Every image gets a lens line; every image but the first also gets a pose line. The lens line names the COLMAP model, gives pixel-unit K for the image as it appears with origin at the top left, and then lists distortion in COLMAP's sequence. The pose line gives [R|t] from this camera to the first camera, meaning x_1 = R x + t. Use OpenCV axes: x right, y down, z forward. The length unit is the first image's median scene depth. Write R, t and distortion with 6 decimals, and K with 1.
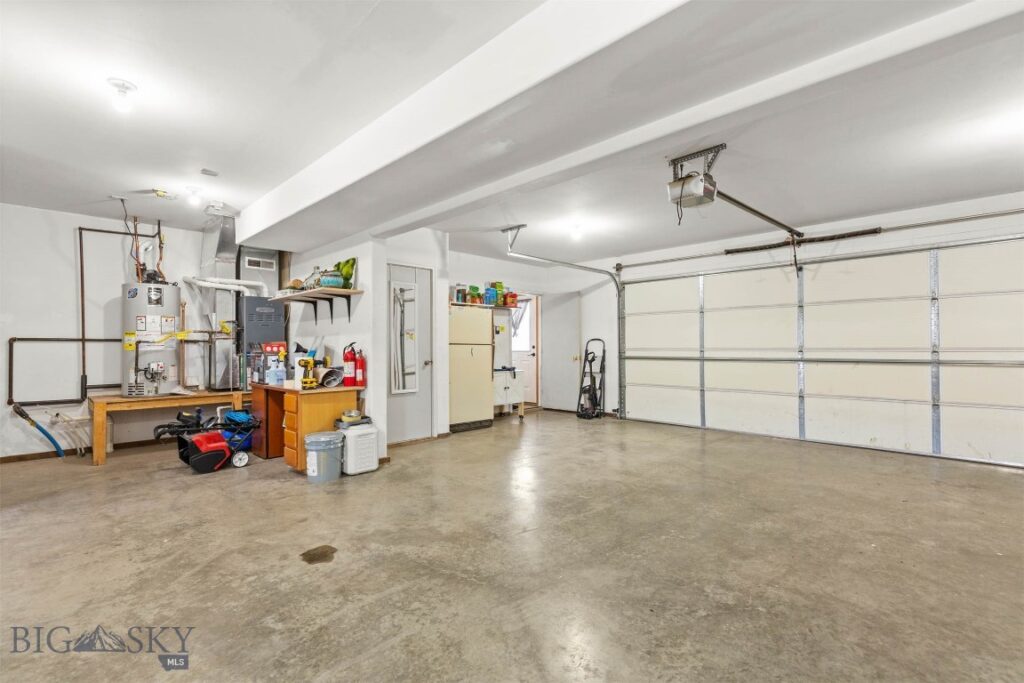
lens RADIAL K [[461.4, 0, 512.0], [0, 461.4, 341.5], [0, 0, 1]] dist [0.003806, -0.000013]
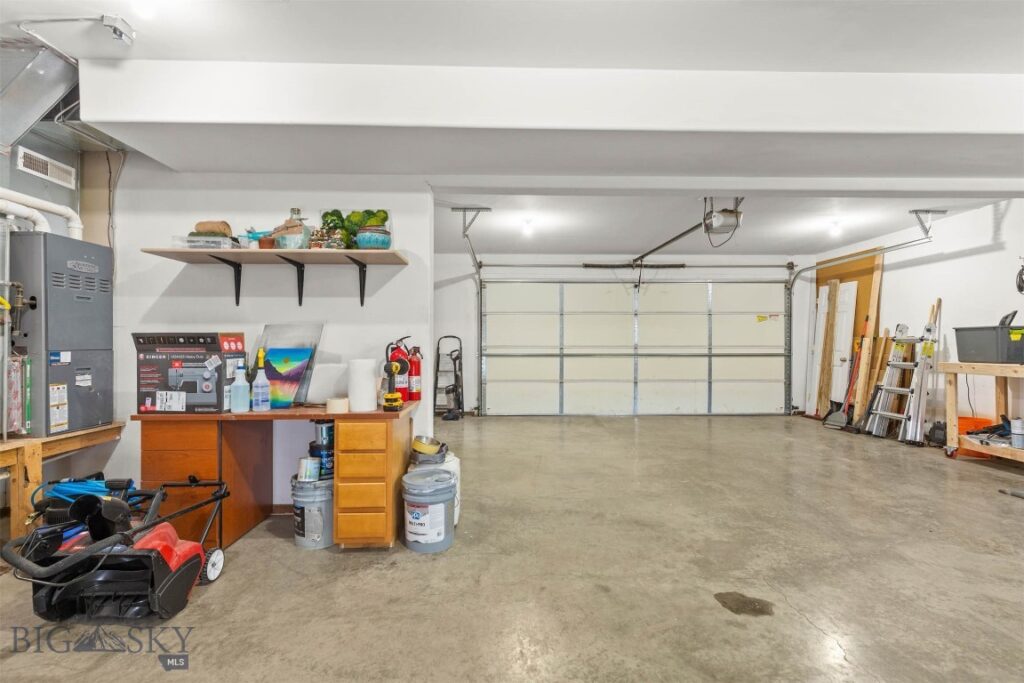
lens RADIAL K [[461.4, 0, 512.0], [0, 461.4, 341.5], [0, 0, 1]] dist [0.003806, -0.000013]
pose [[0.698928, 0.008939, 0.715136, -0.576612], [-0.013157, 0.999913, 0.000360, 0.005653], [-0.715071, -0.009660, 0.698985, 0.331873]]
